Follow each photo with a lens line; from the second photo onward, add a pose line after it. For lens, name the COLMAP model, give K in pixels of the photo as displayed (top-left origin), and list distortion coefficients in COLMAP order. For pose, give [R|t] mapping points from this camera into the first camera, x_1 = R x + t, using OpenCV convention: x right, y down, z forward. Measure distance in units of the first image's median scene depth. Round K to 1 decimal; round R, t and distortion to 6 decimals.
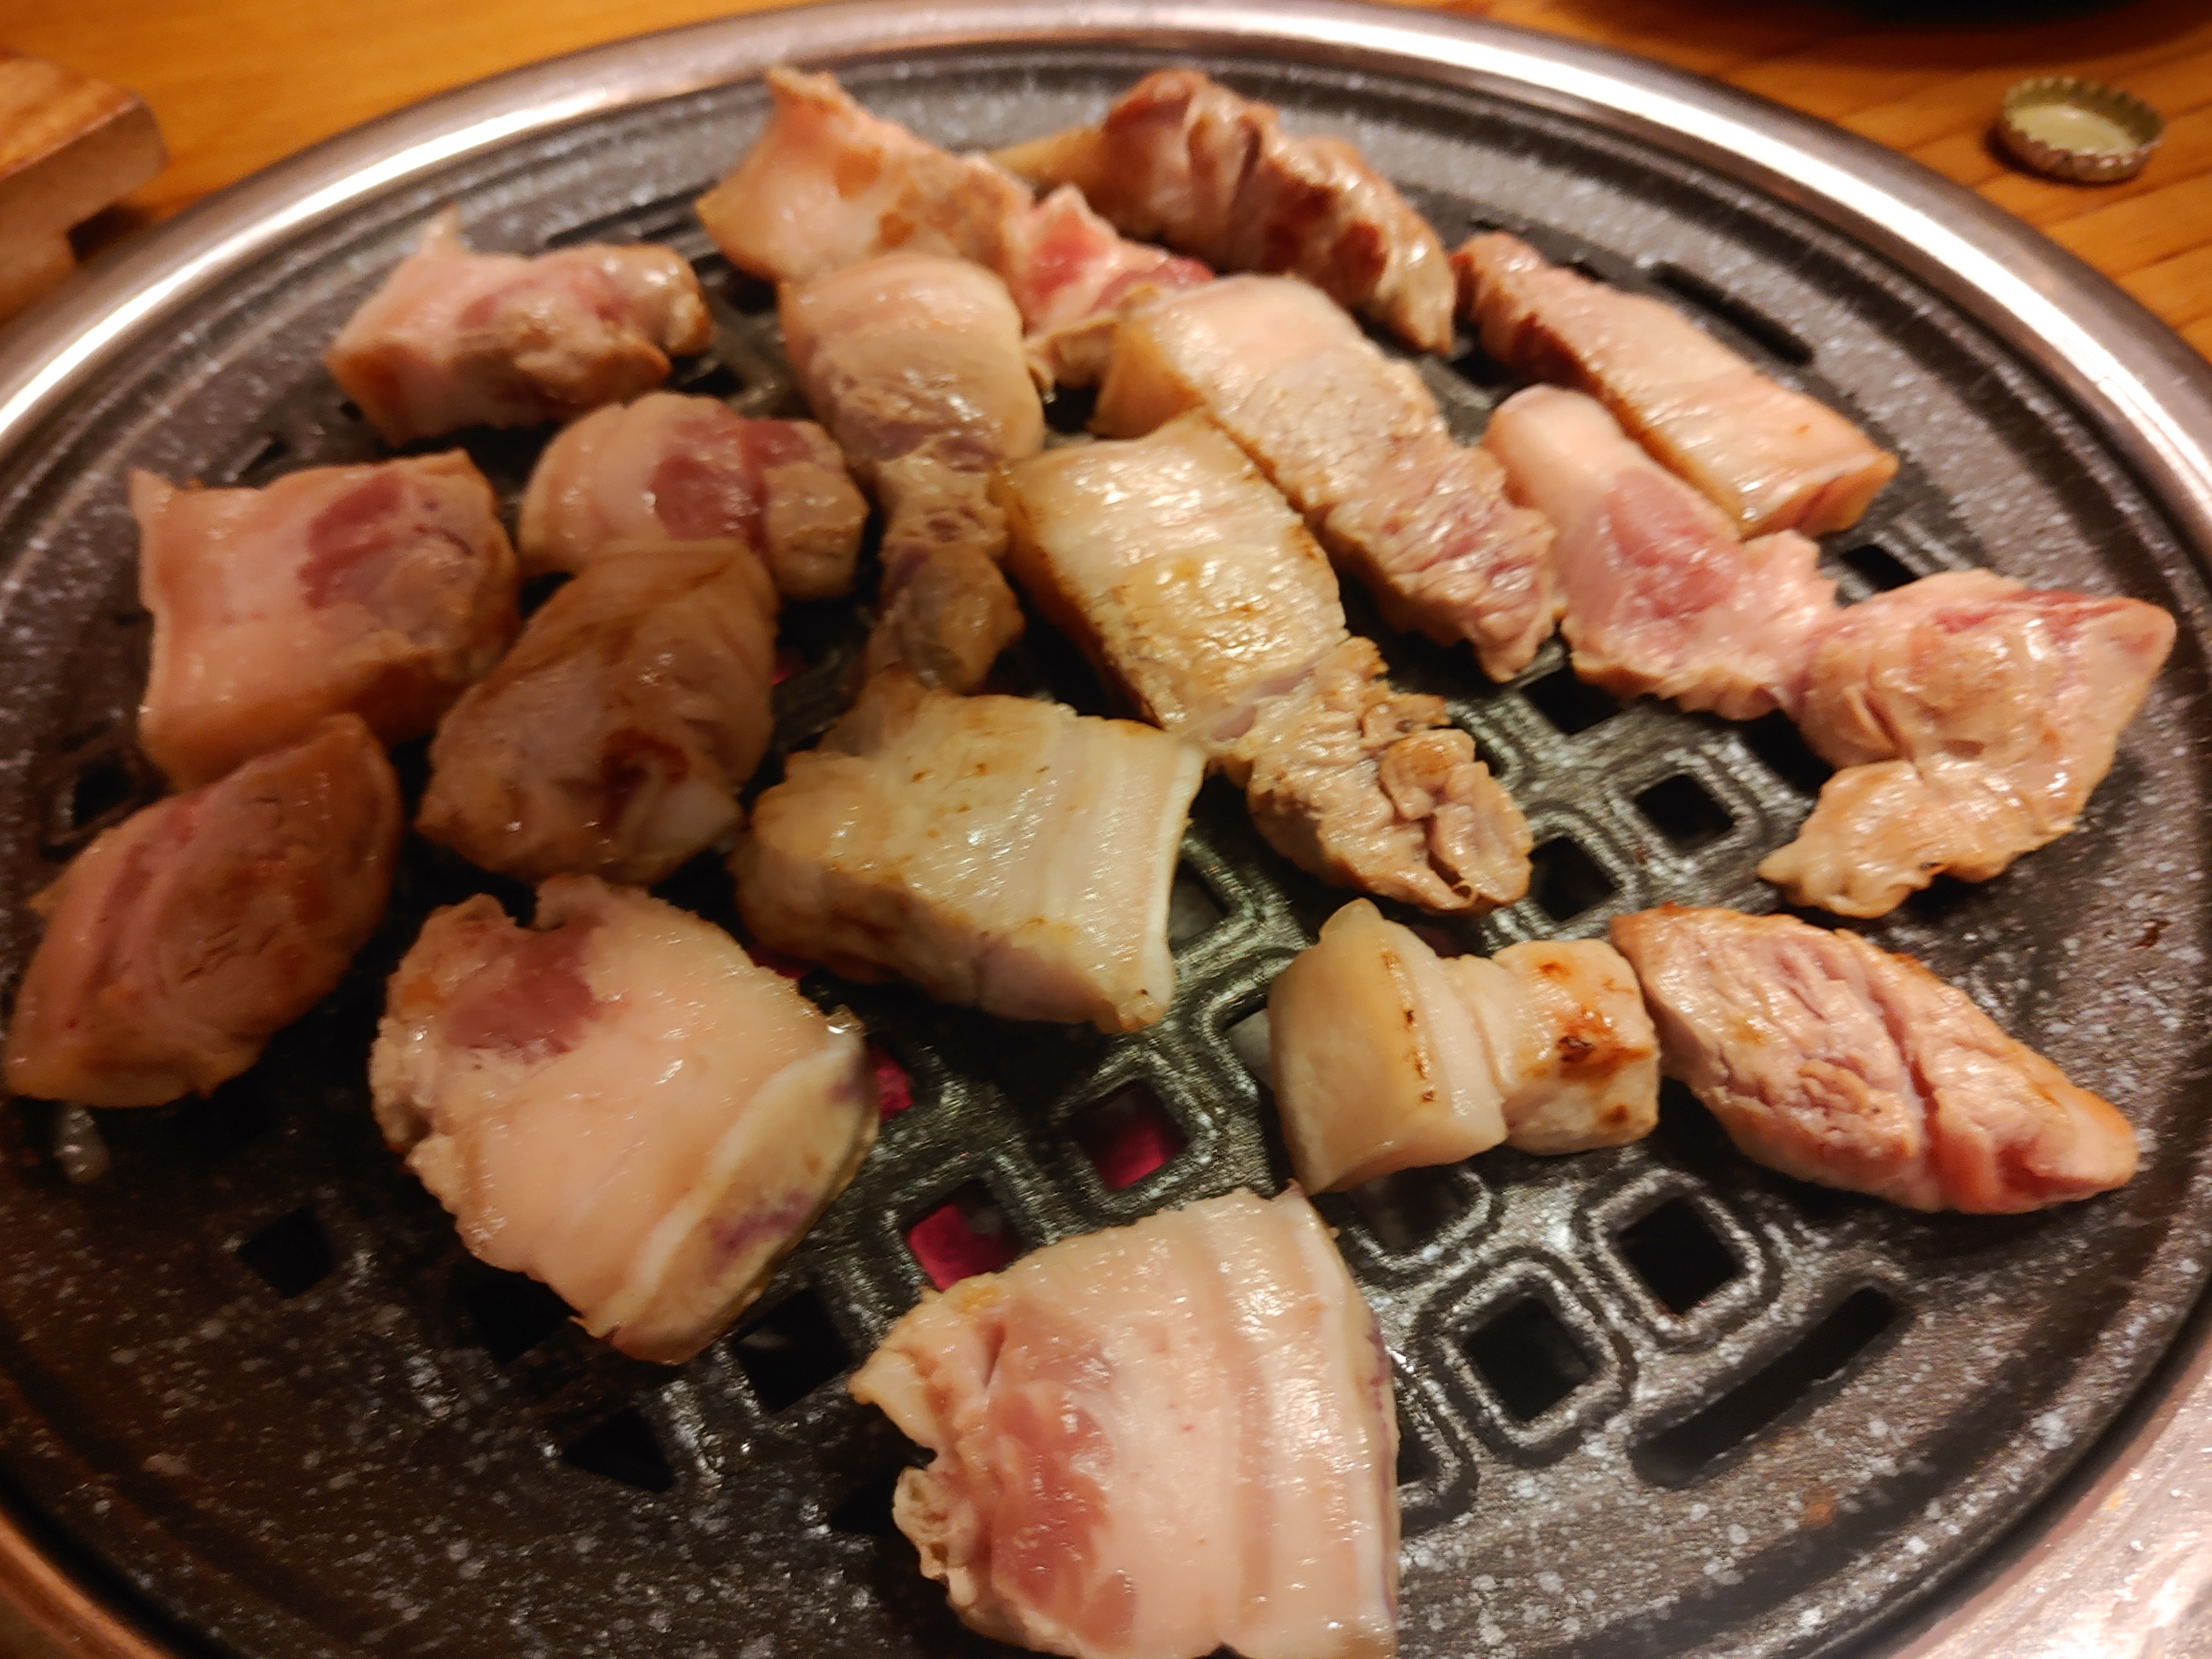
lens RADIAL K [[1670.7, 0, 1106.0], [0, 1670.7, 829.5], [0, 0, 1]] dist [-0.027199, 0.011331]
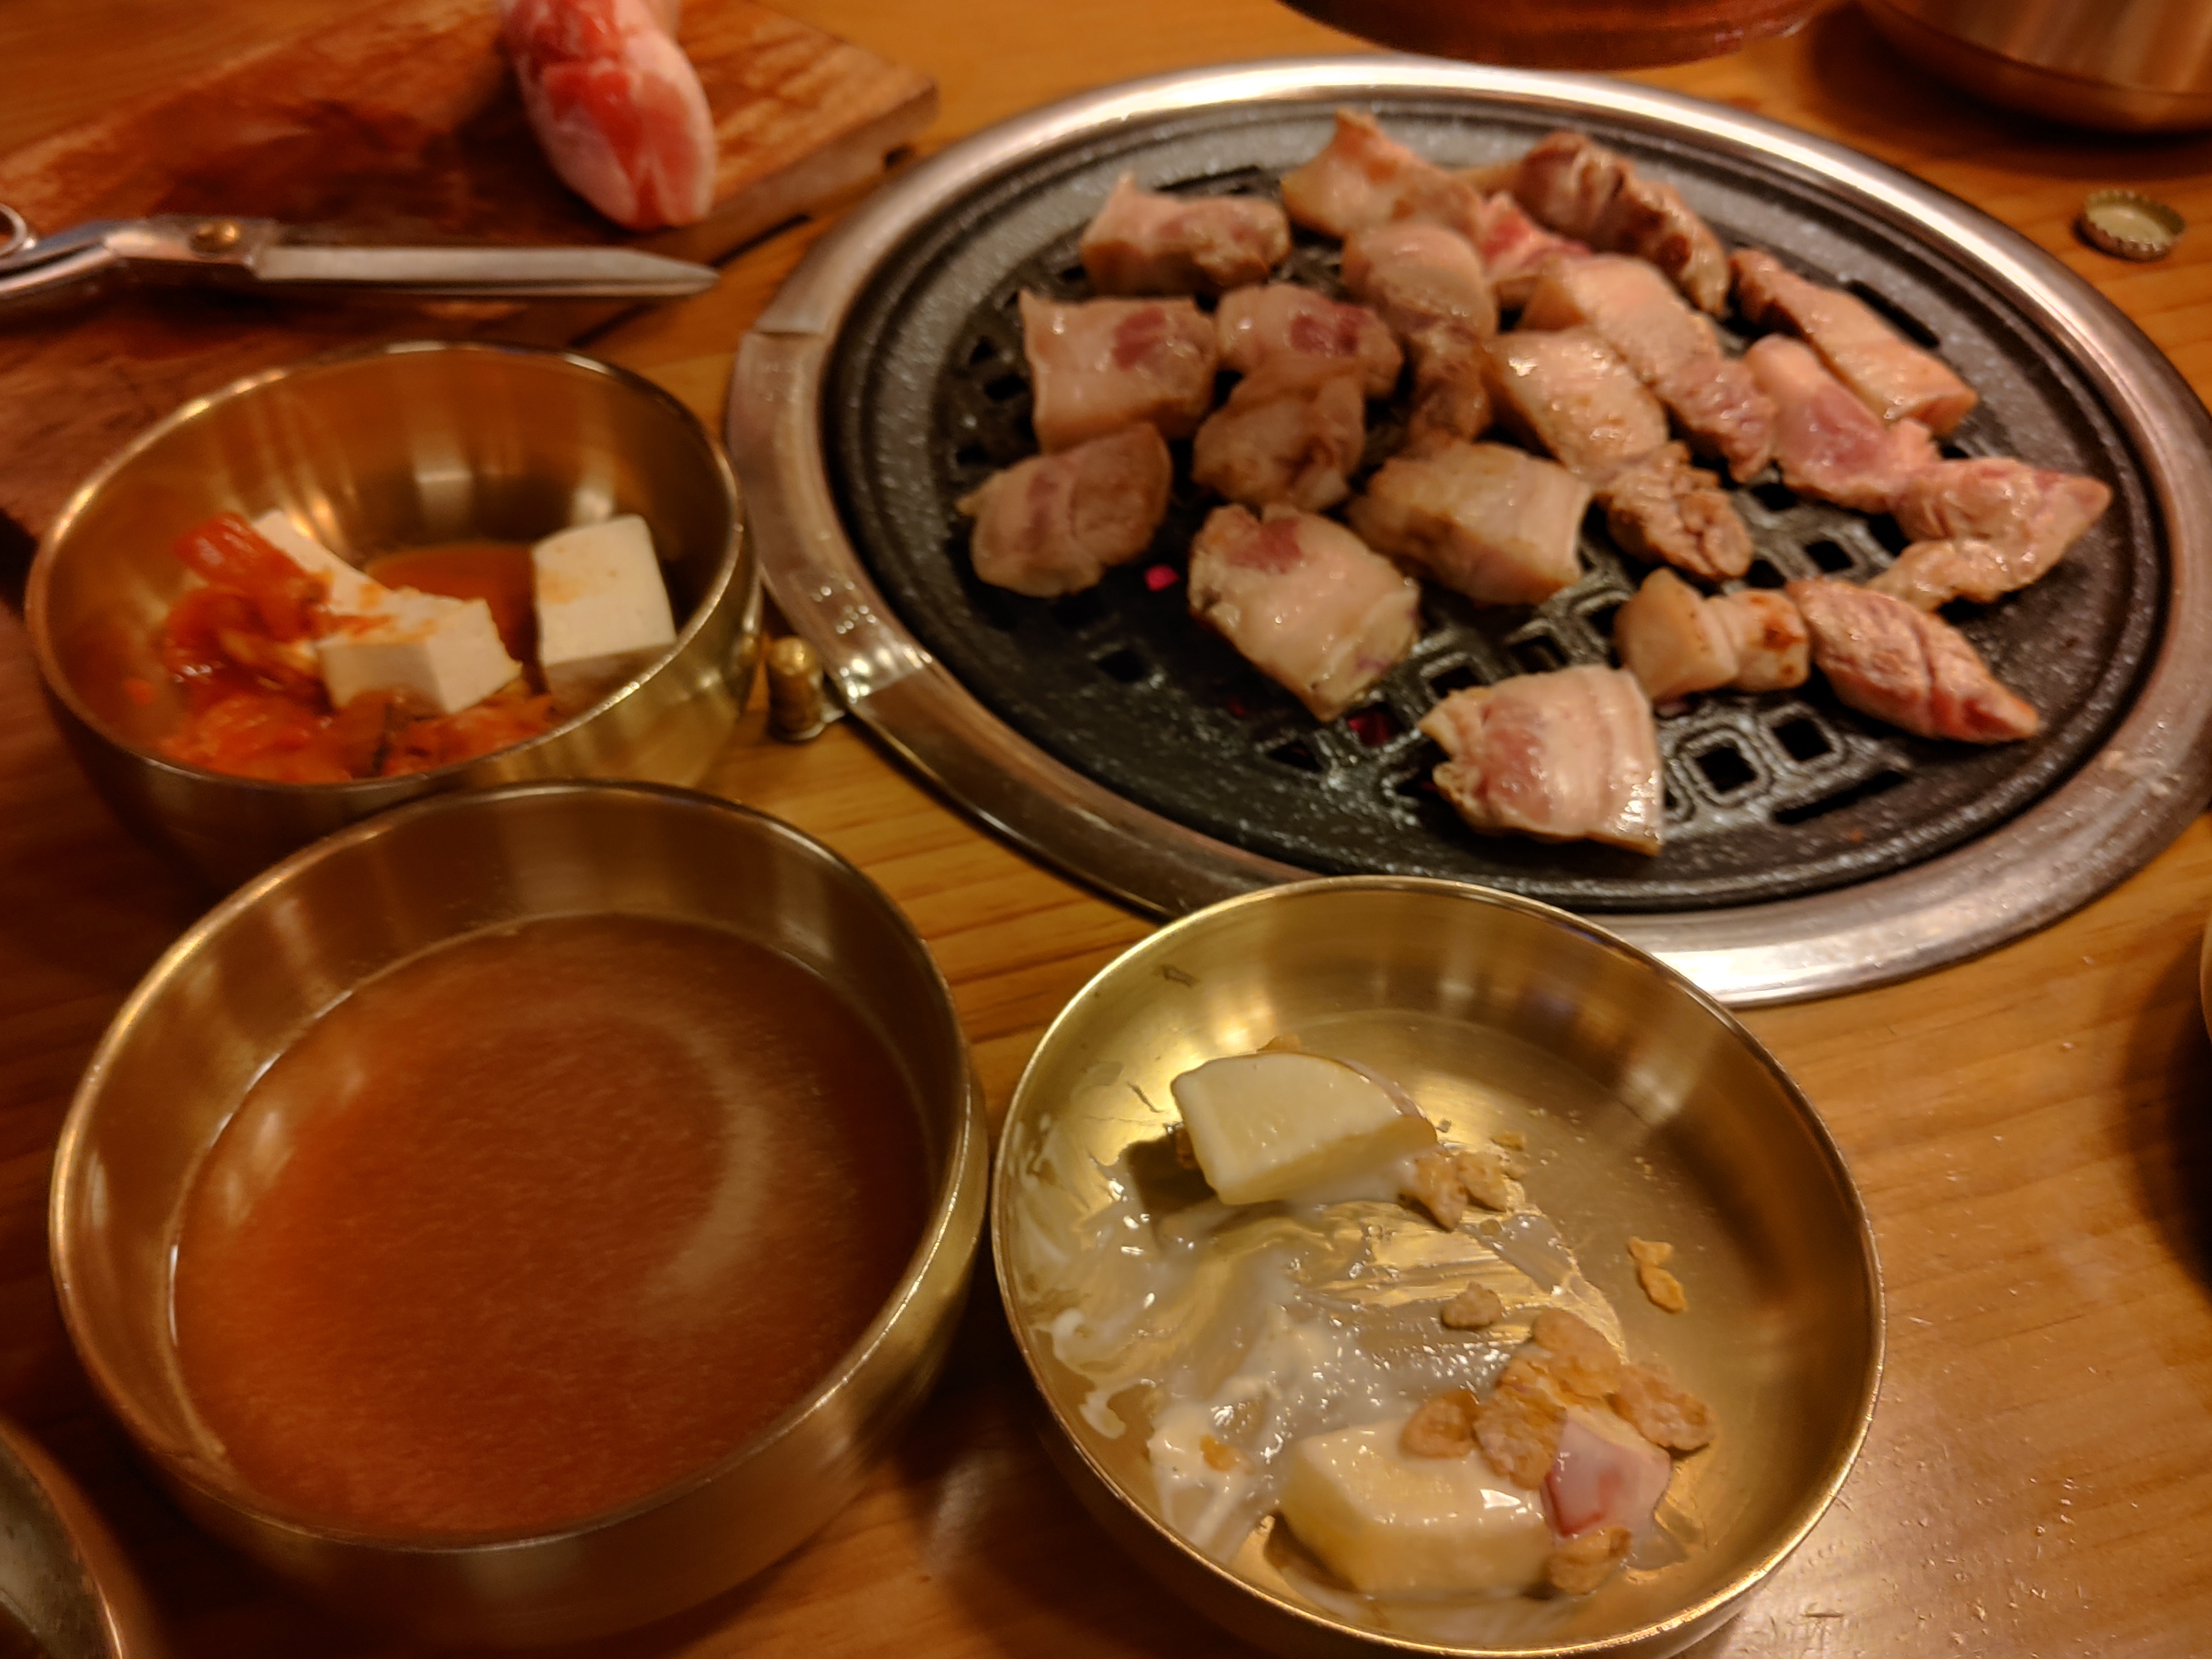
lens RADIAL K [[1670.7, 0, 1106.0], [0, 1670.7, 829.5], [0, 0, 1]] dist [-0.027199, 0.011331]
pose [[0.989836, 0.127788, -0.062410, -0.312572], [-0.127571, 0.991801, 0.007464, 0.390998], [0.062852, 0.000574, 0.998023, -0.948458]]
